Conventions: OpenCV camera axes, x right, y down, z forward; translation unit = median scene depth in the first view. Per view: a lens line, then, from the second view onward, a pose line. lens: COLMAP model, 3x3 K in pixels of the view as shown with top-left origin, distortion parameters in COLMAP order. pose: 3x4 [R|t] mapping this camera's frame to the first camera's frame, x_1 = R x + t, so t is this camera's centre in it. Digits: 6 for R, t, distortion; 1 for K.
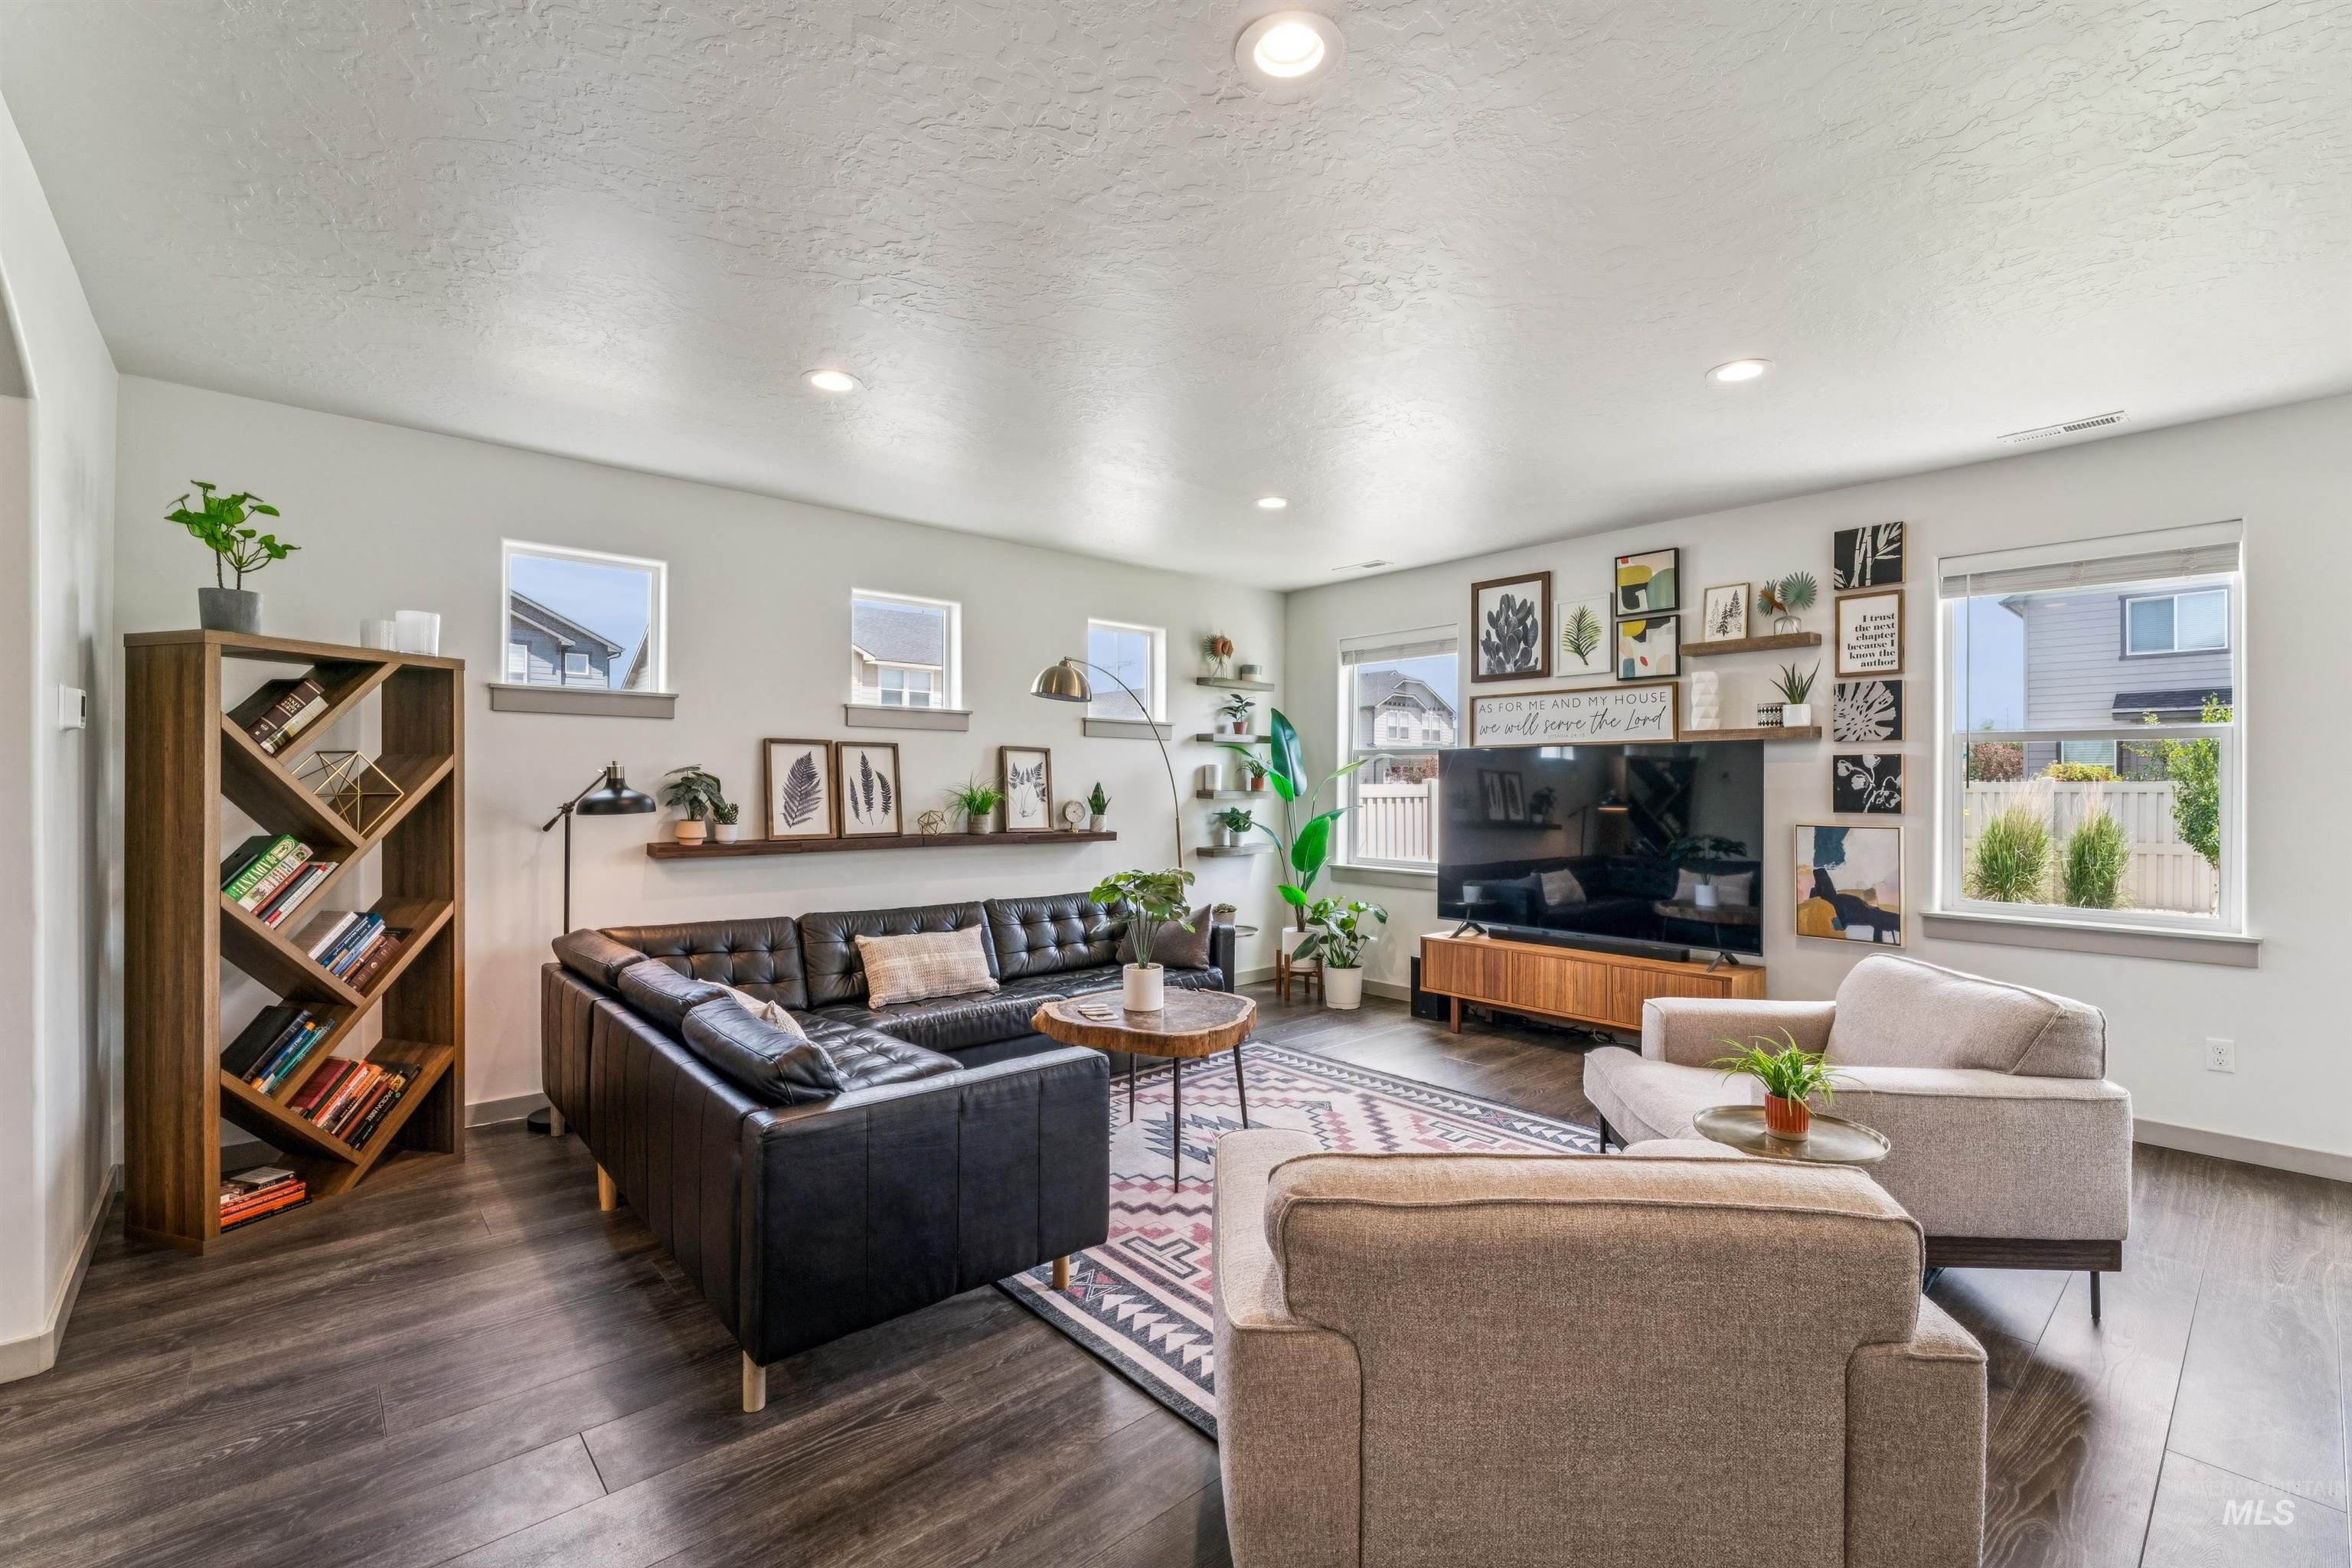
lens RADIAL K [[1009.7, 0, 1179.7], [0, 1009.7, 783.2], [0, 0, 1]] dist [-0.003300, 0.000515]
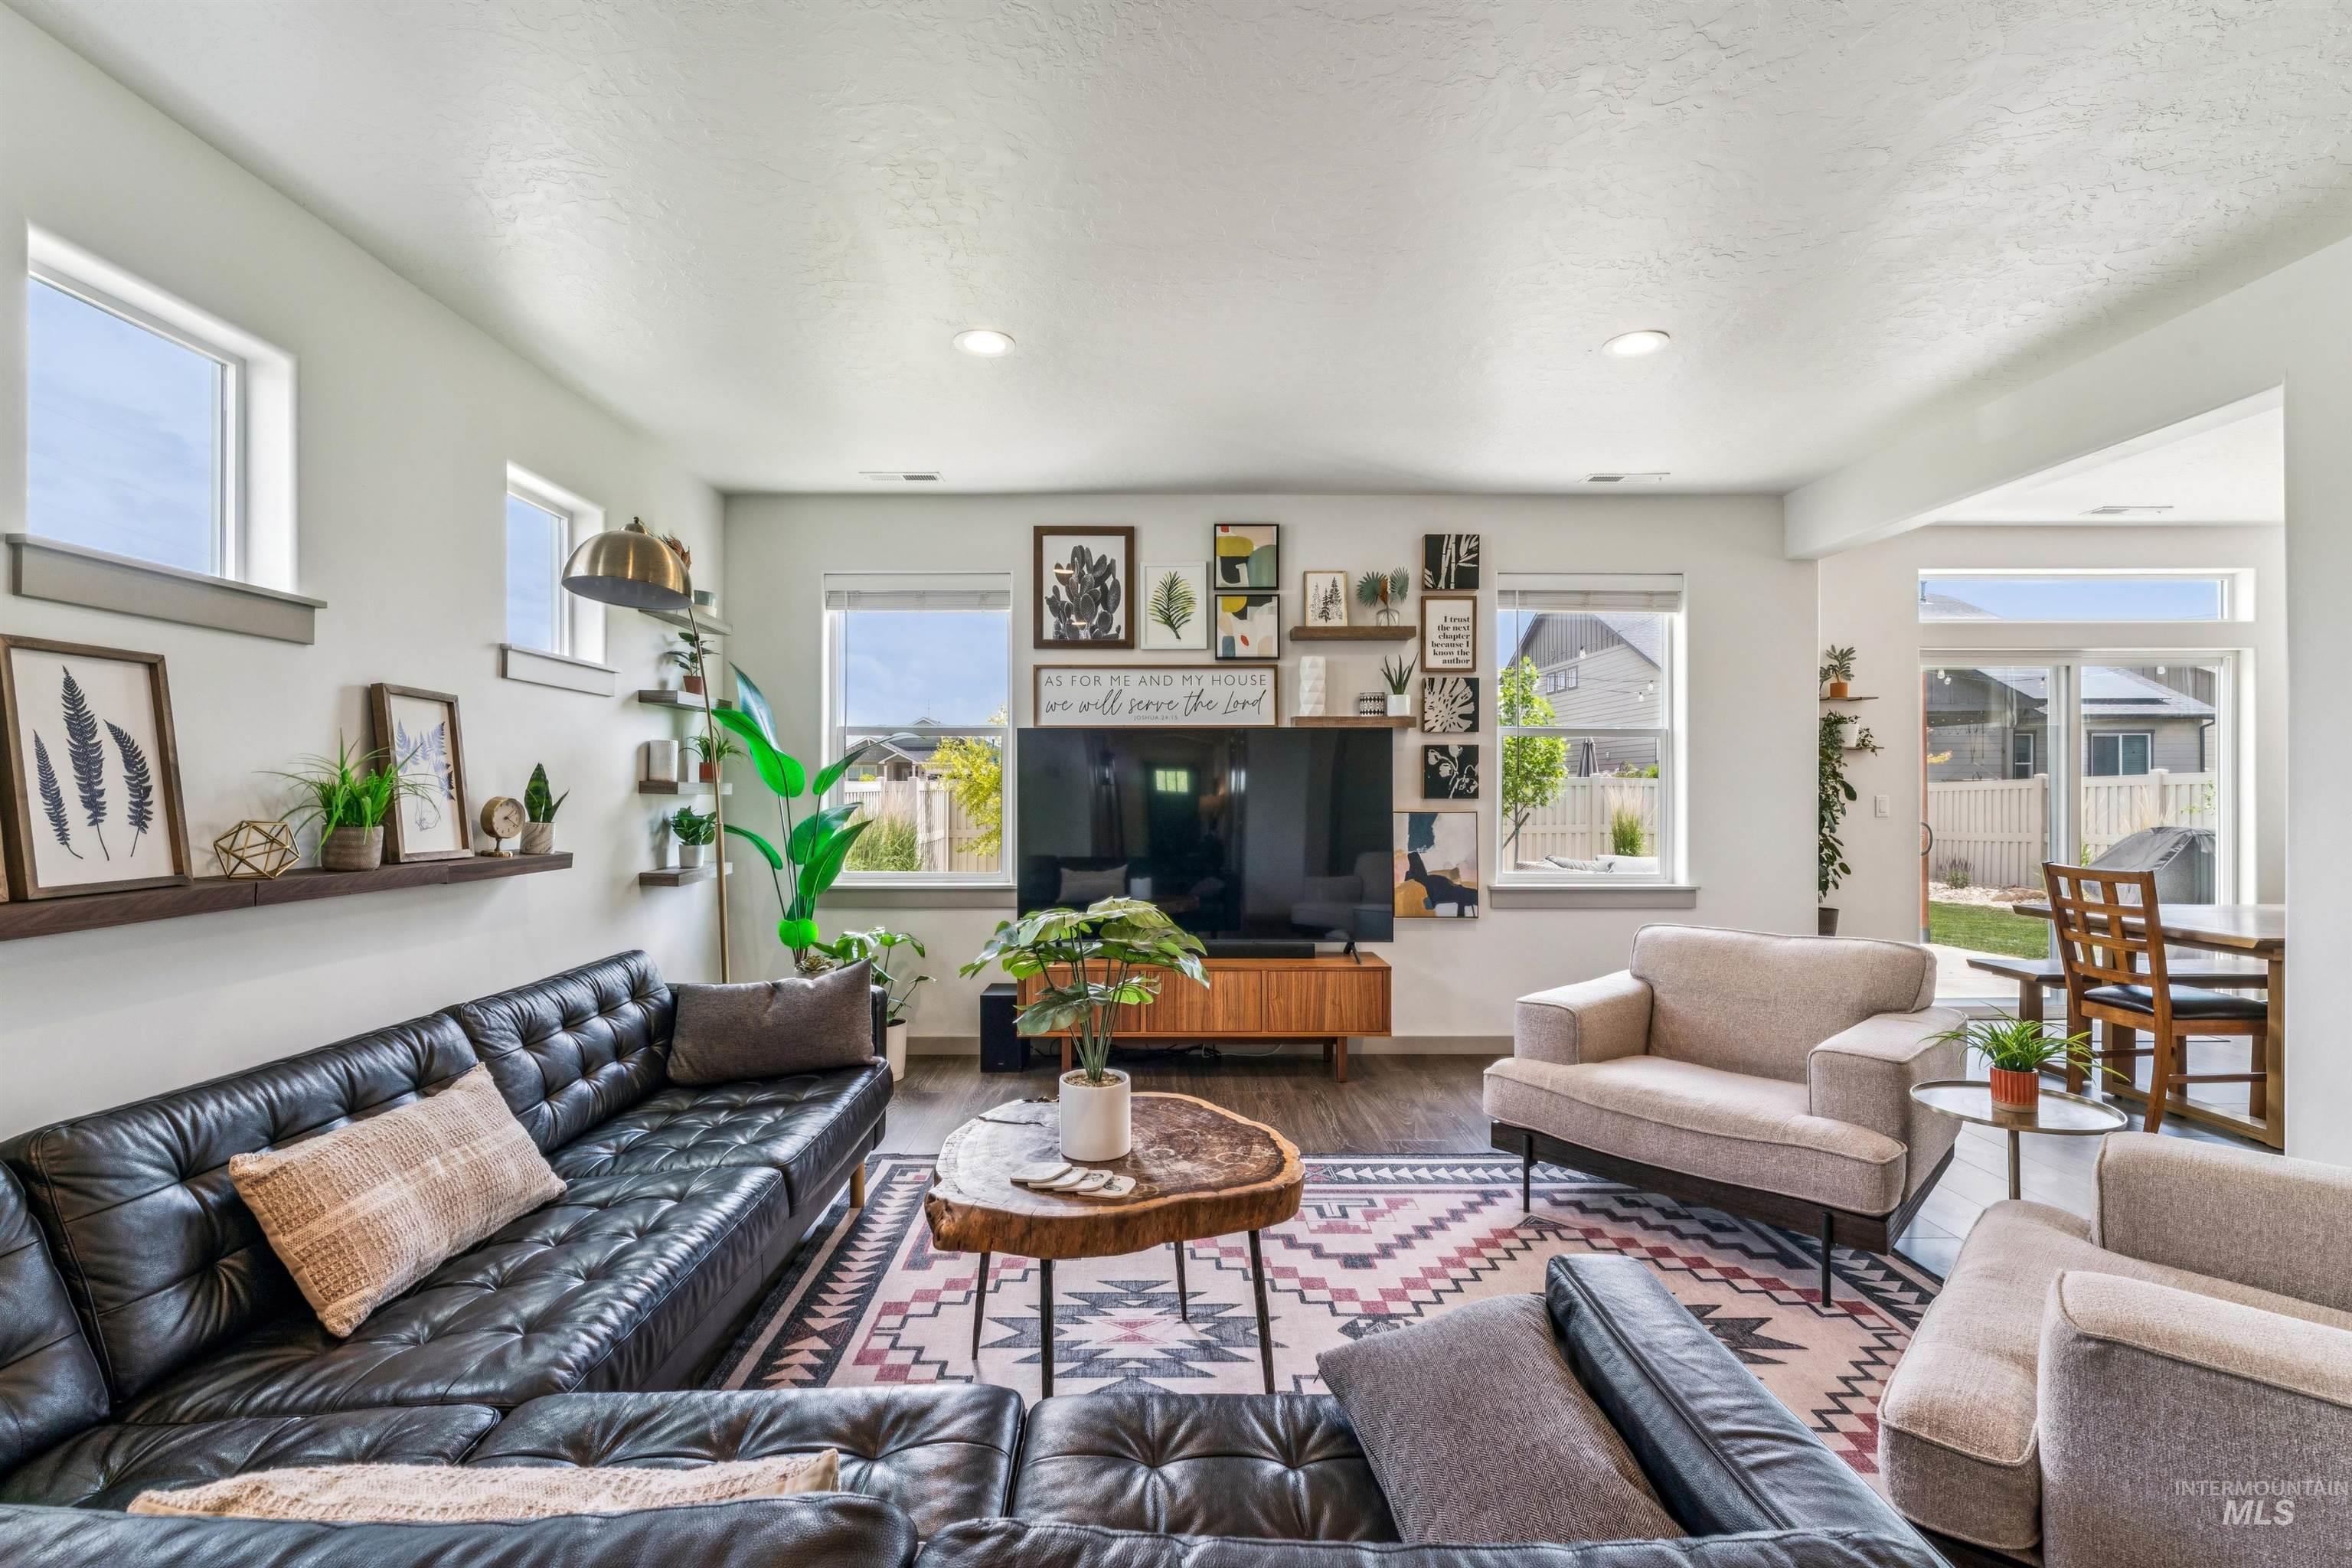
lens RADIAL K [[1057.7, 0, 1152.1], [0, 1057.7, 789.5], [0, 0, 1]] dist [-0.002620, -0.000306]
pose [[0.664001, -0.003714, 0.747722, -0.336511], [0.001486, 0.999992, 0.003647, 0.013269], [-0.747730, -0.001311, 0.664001, 0.428750]]
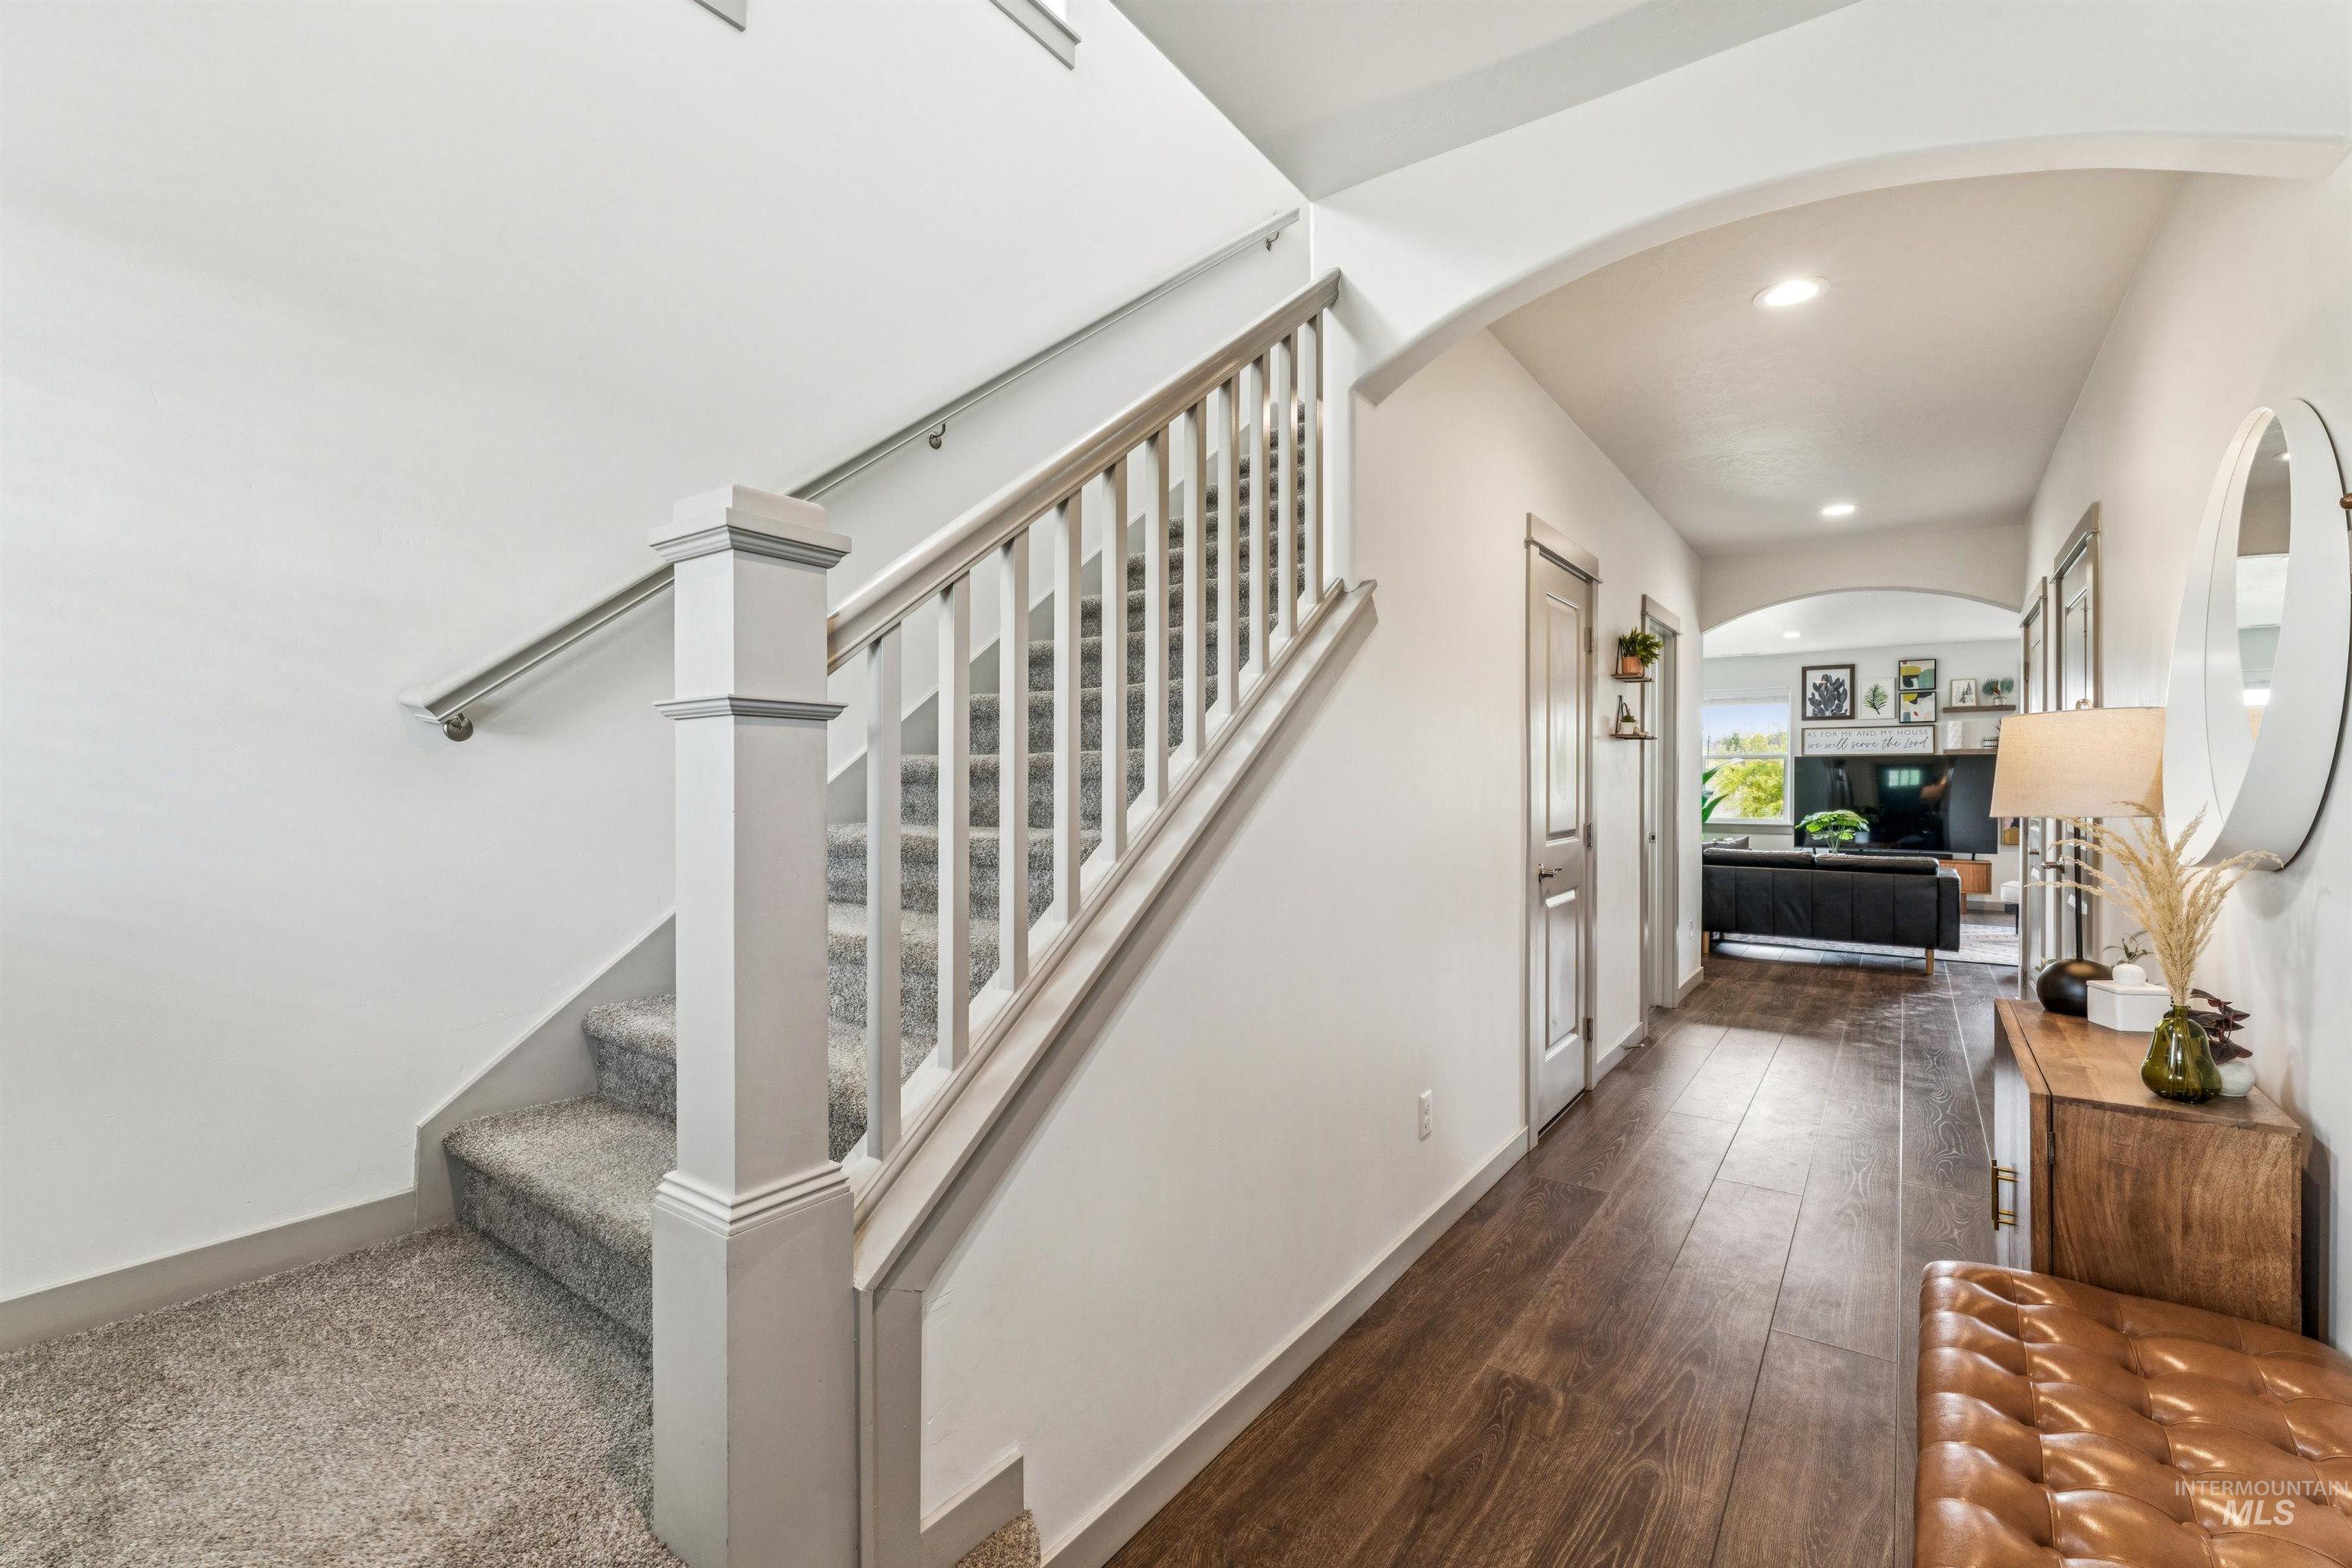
lens RADIAL K [[1019.7, 0, 1176.0], [0, 1019.7, 784.0], [0, 0, 1]] dist [-0.001988, 0.000012]
pose [[0.976654, 0.000566, 0.214817, -1.456459], [-0.001398, 0.999992, 0.003720, 0.013745], [-0.214813, -0.003933, 0.976647, -0.684008]]
